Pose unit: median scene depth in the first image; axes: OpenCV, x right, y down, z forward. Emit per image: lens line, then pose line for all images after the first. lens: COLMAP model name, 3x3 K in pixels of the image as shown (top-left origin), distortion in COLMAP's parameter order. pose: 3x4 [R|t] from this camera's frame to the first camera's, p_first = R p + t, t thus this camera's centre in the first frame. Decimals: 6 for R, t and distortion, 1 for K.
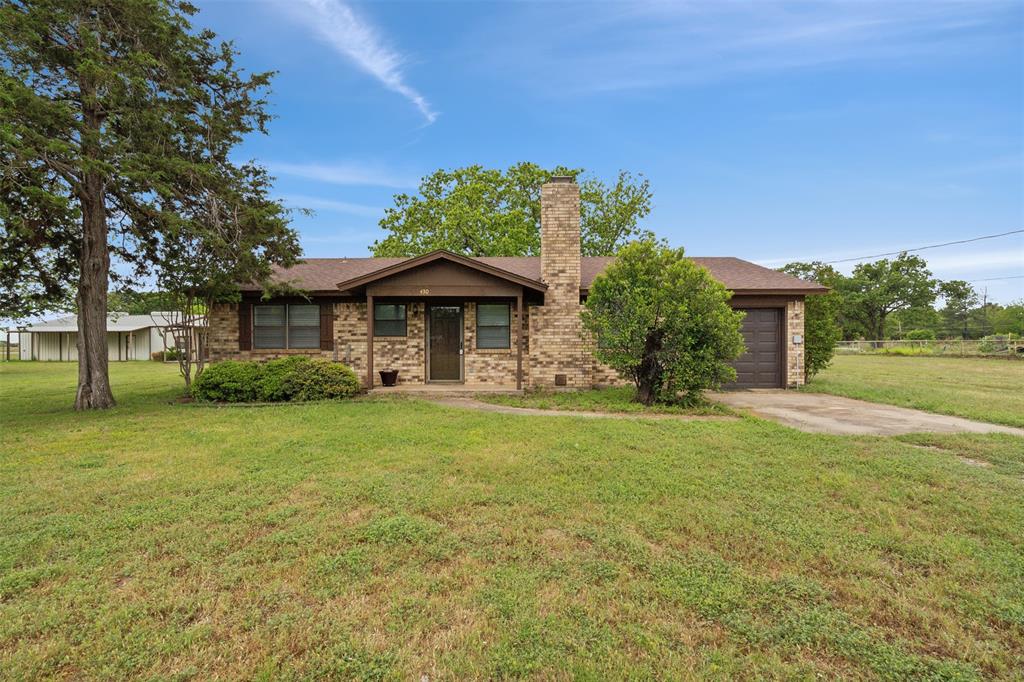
lens RADIAL K [[475.4, 0, 513.1], [0, 475.4, 339.7], [0, 0, 1]] dist [-0.002864, 0.000567]
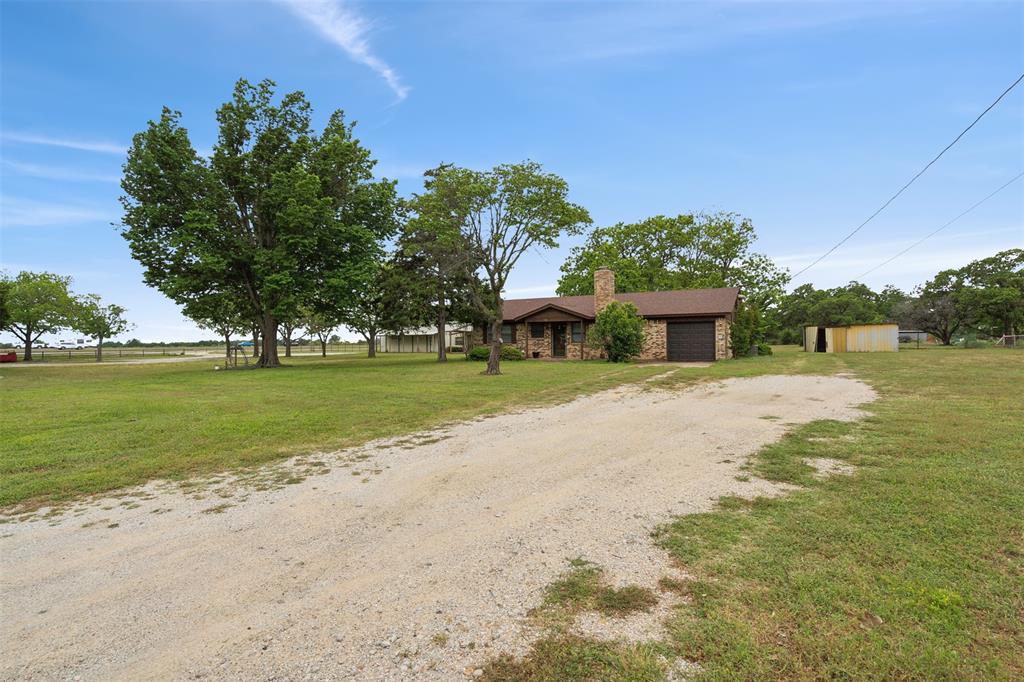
lens RADIAL K [[475.4, 0, 513.6], [0, 475.4, 339.4], [0, 0, 1]] dist [-0.002864, 0.000567]
pose [[0.886812, -0.008425, -0.462053, 0.732816], [0.008685, 0.999961, -0.001564, 0.004336], [0.462048, -0.002626, 0.886851, -1.163161]]
